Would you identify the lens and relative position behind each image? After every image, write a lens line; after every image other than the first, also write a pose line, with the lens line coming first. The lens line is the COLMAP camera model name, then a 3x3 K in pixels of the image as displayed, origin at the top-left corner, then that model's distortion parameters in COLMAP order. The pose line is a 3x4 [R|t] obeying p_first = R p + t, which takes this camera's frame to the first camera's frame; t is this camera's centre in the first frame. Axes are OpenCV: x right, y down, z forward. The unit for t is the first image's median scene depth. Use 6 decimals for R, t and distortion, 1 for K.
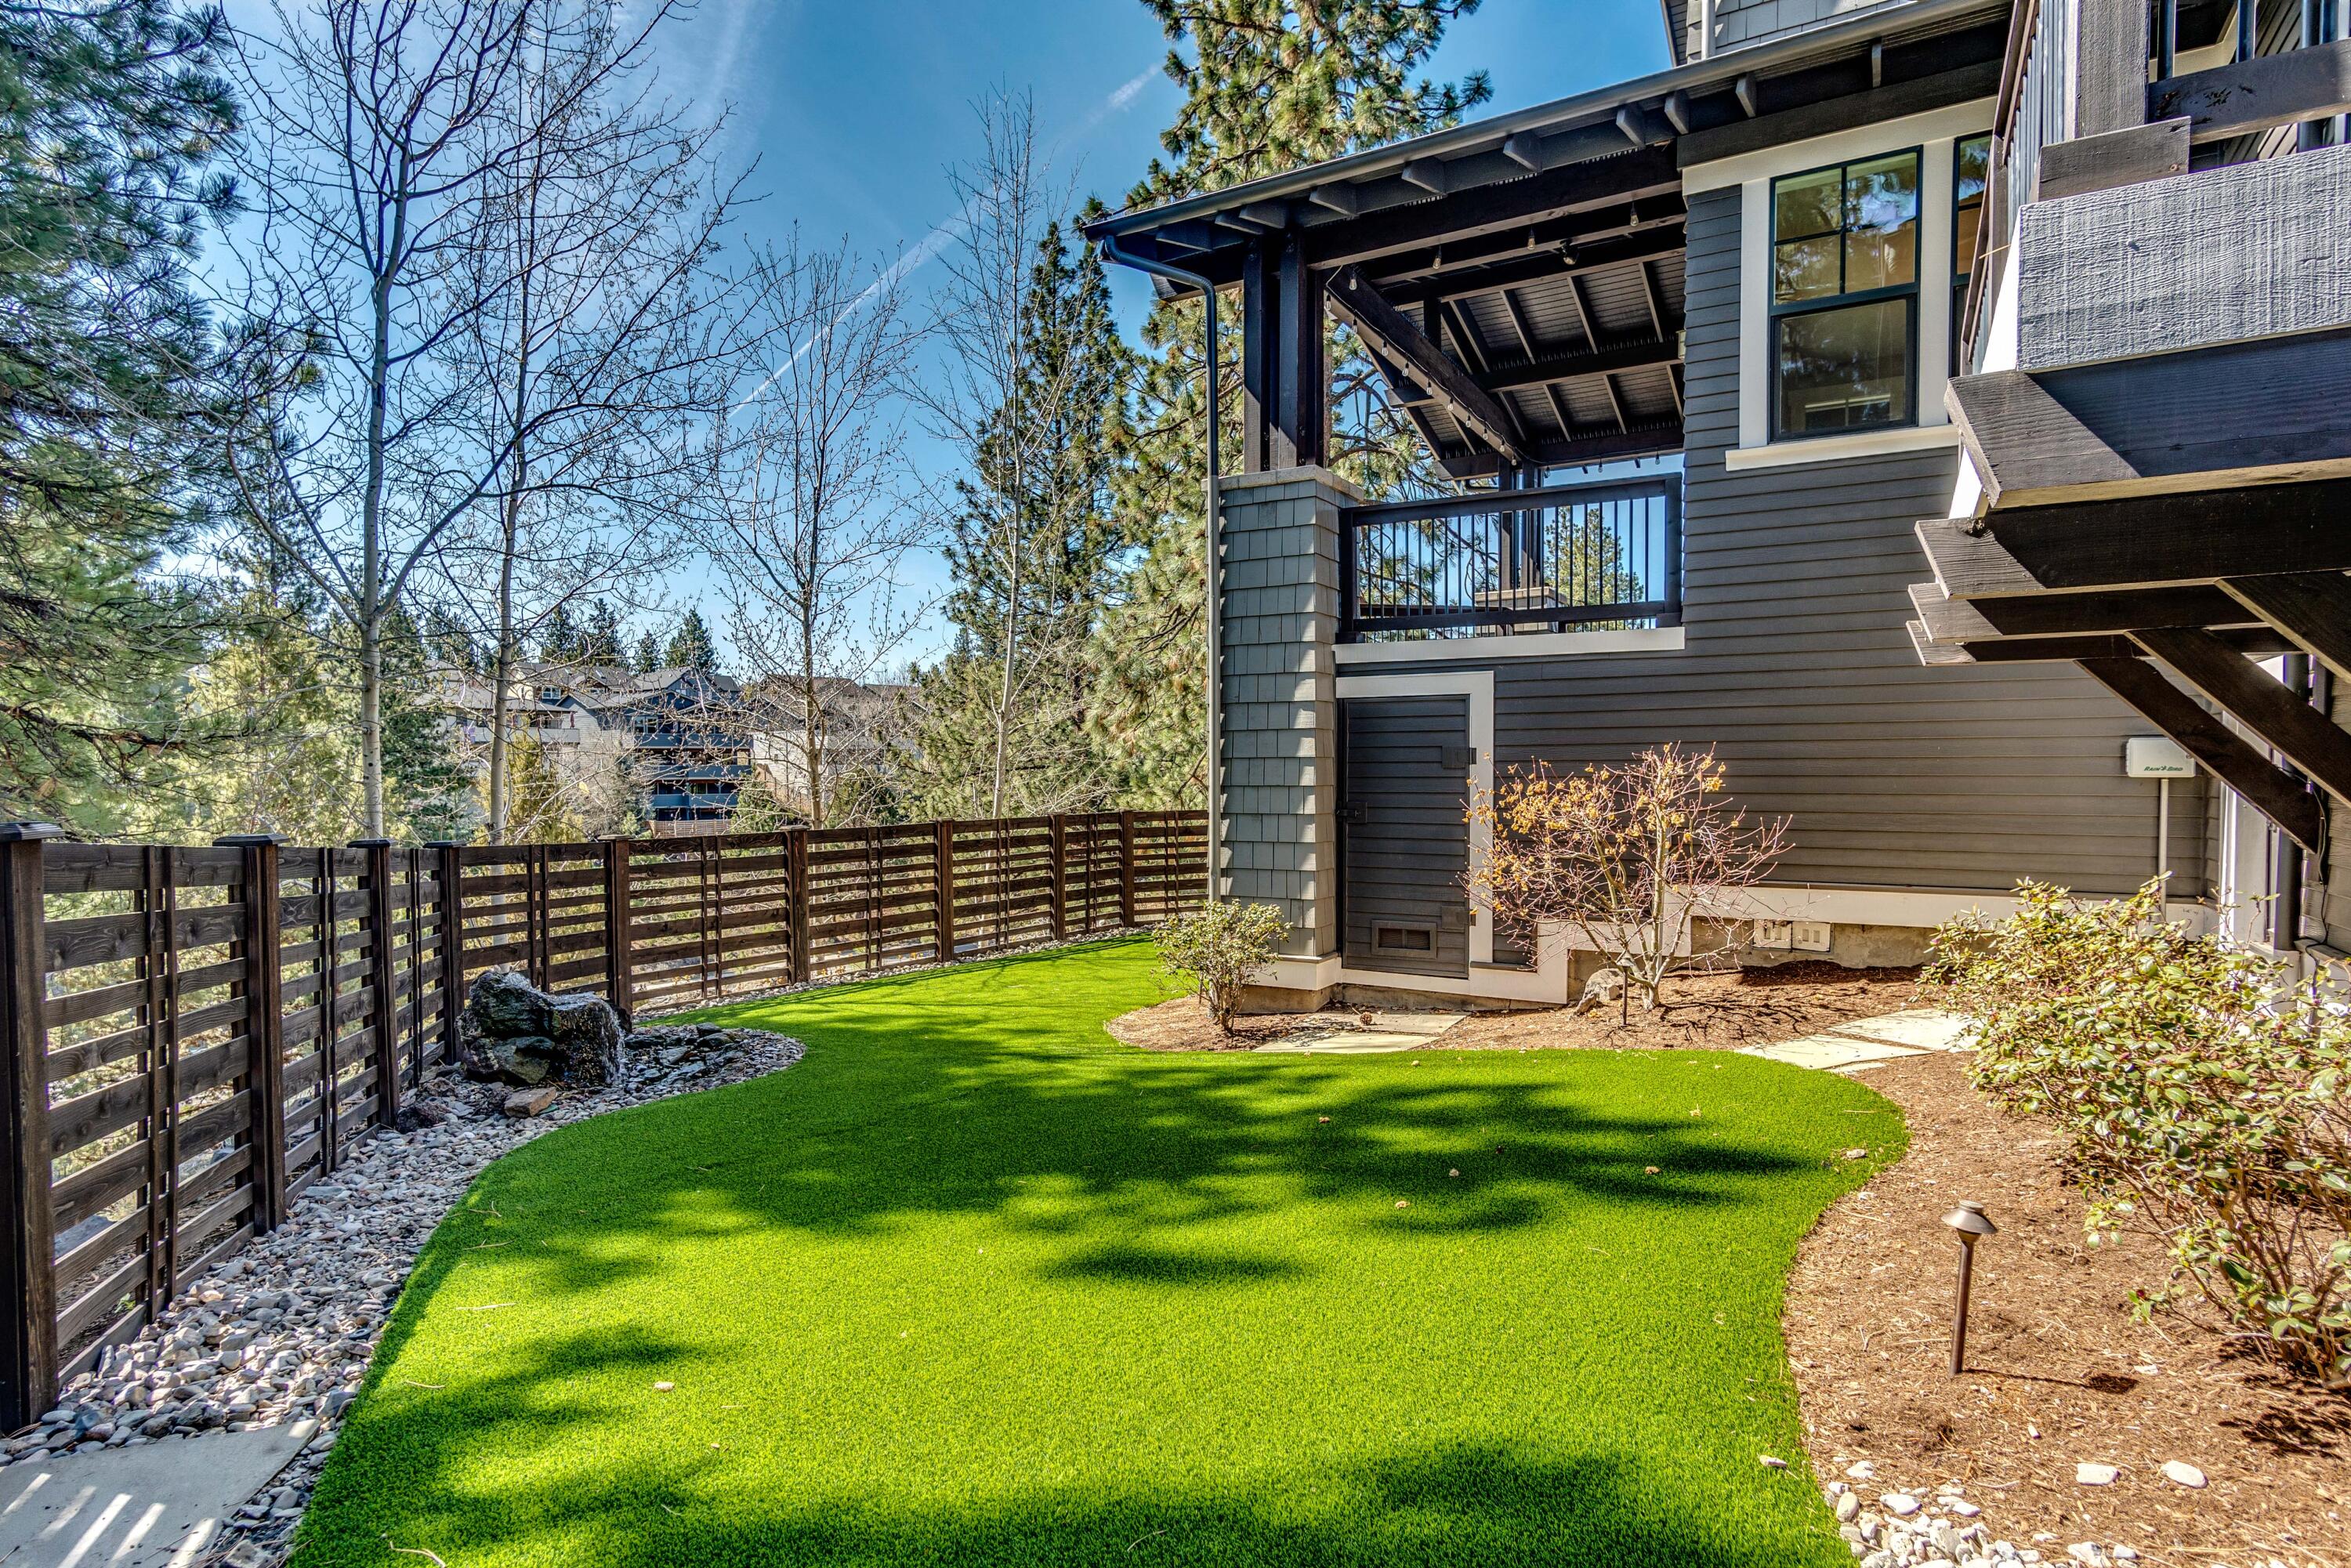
lens RADIAL K [[1234.2, 0, 1175.5], [0, 1234.2, 784.0], [0, 0, 1]] dist [0.003443, 0.000792]
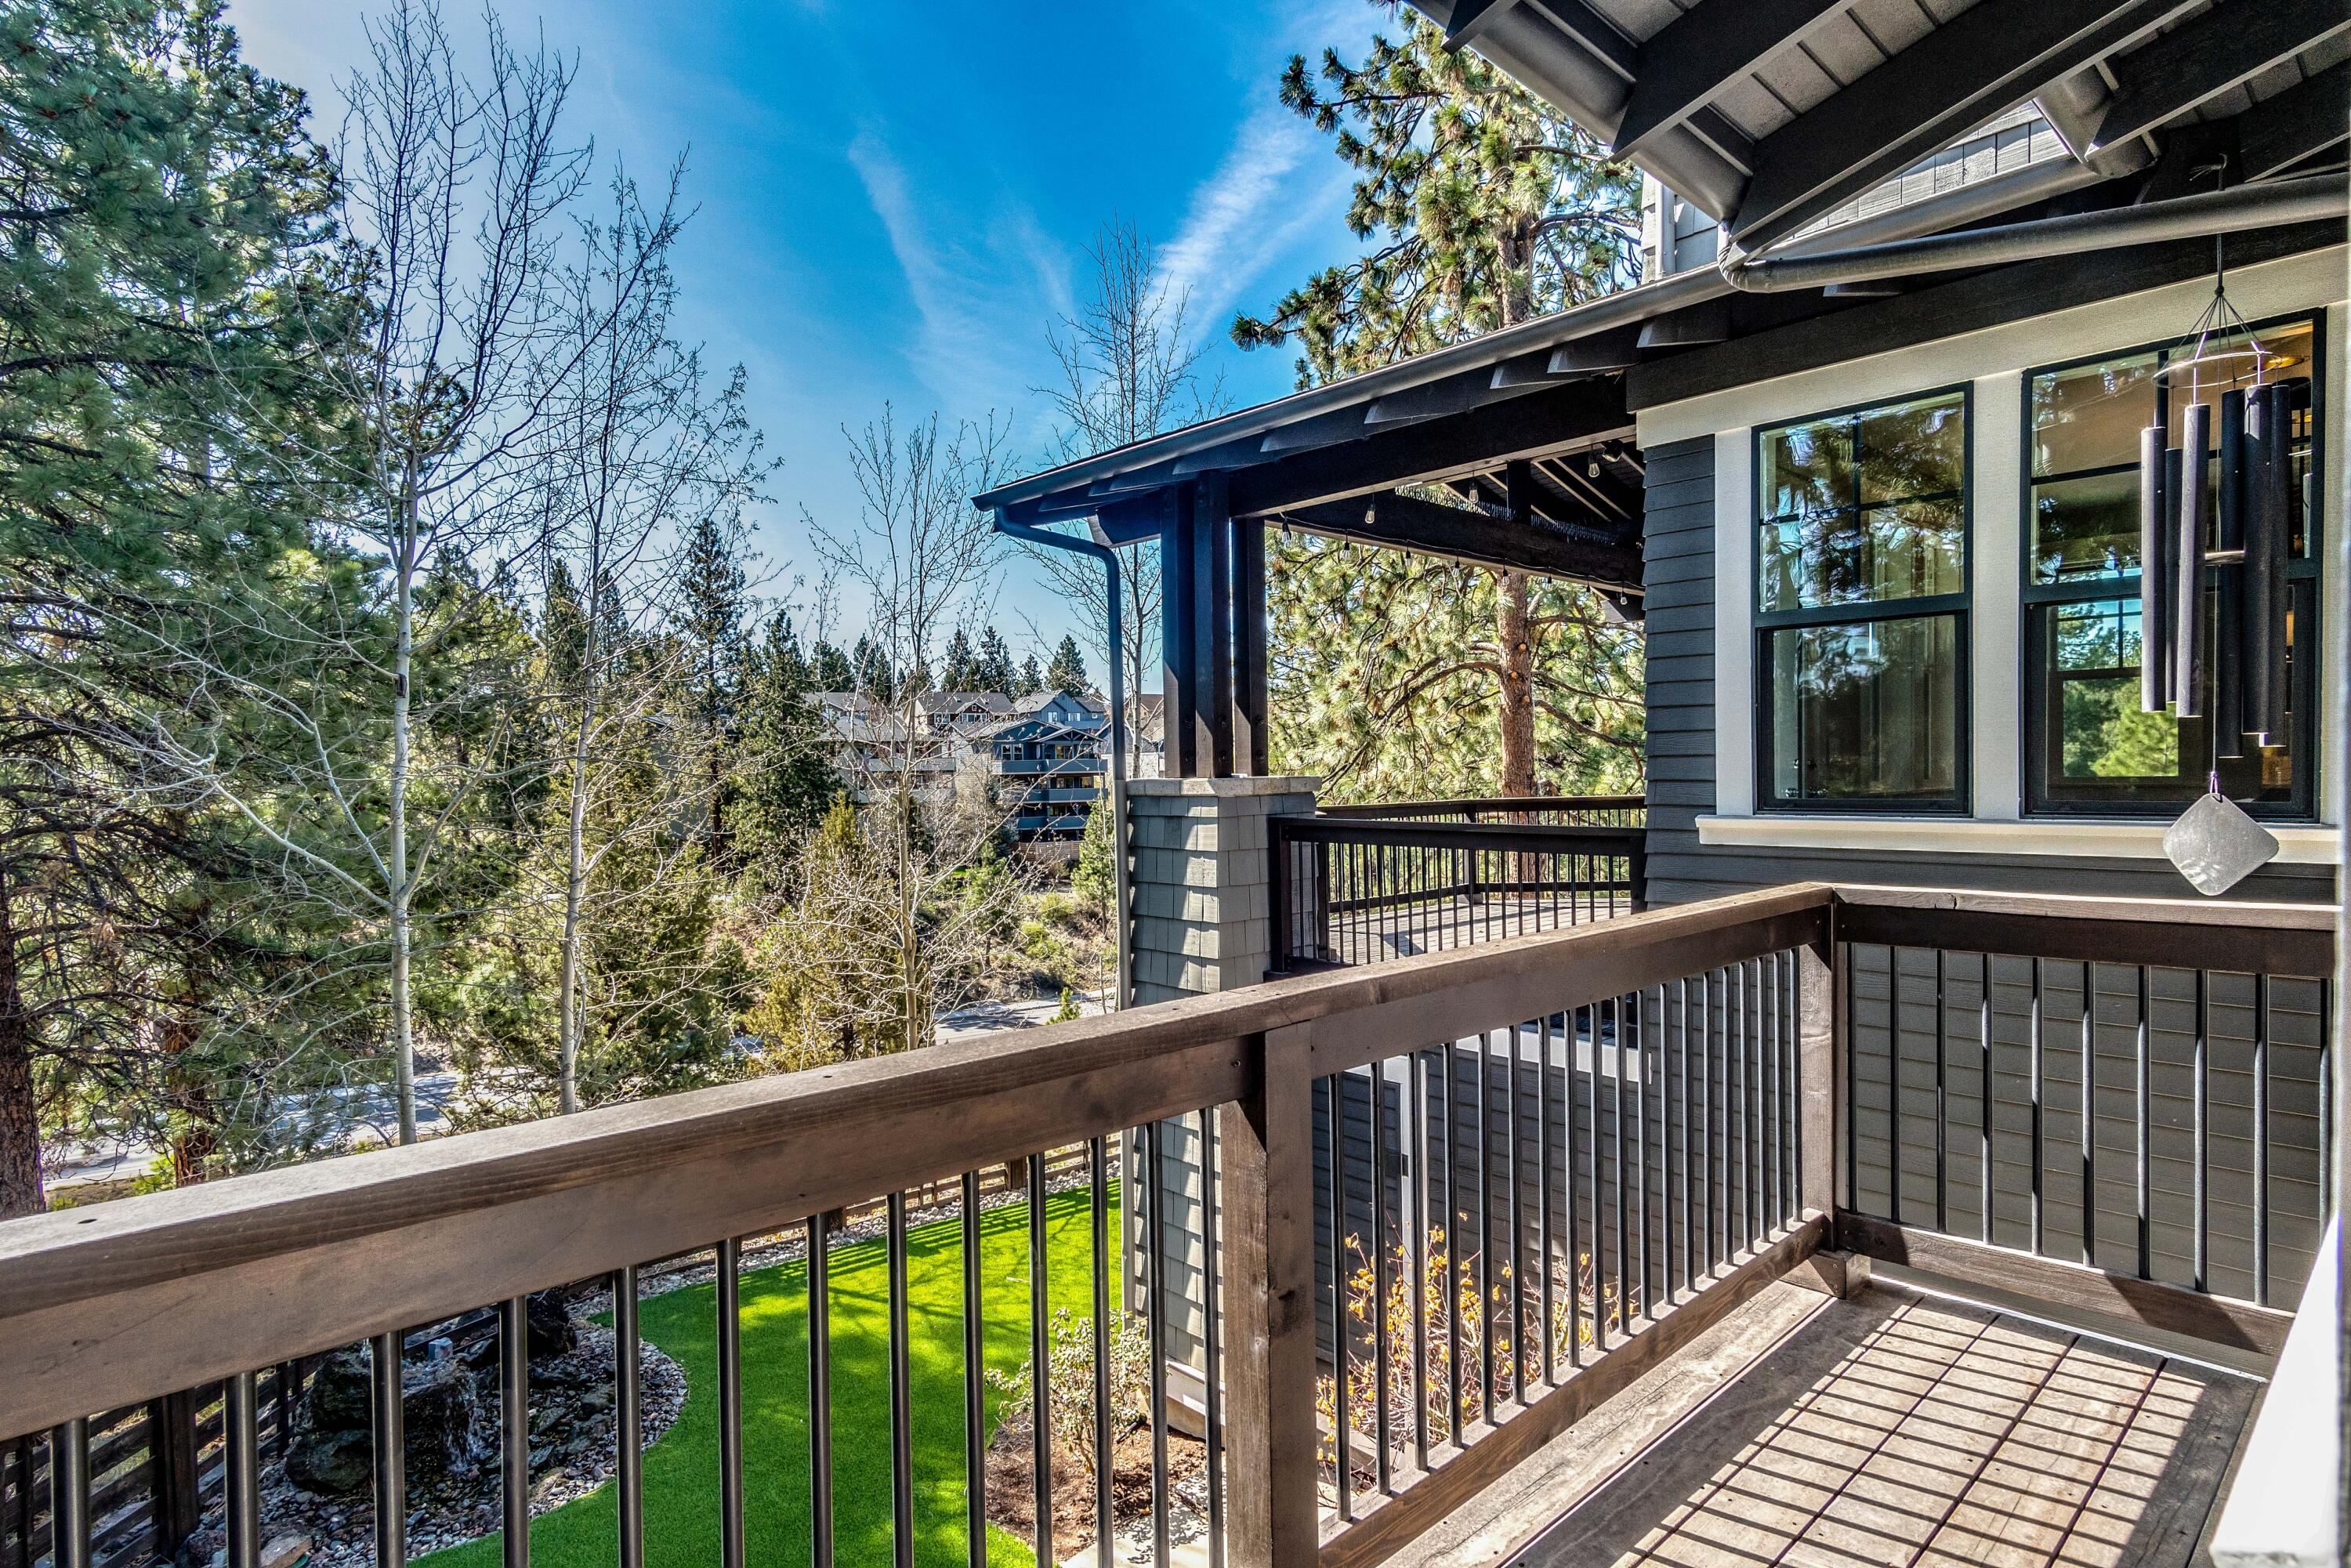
lens RADIAL K [[1234.2, 0, 1175.5], [0, 1234.2, 784.0], [0, 0, 1]] dist [0.003443, 0.000792]
pose [[0.954695, -0.006080, -0.297524, 0.311319], [0.006487, 0.999979, 0.000381, -0.242564], [0.297516, -0.002293, 0.954714, 0.208887]]
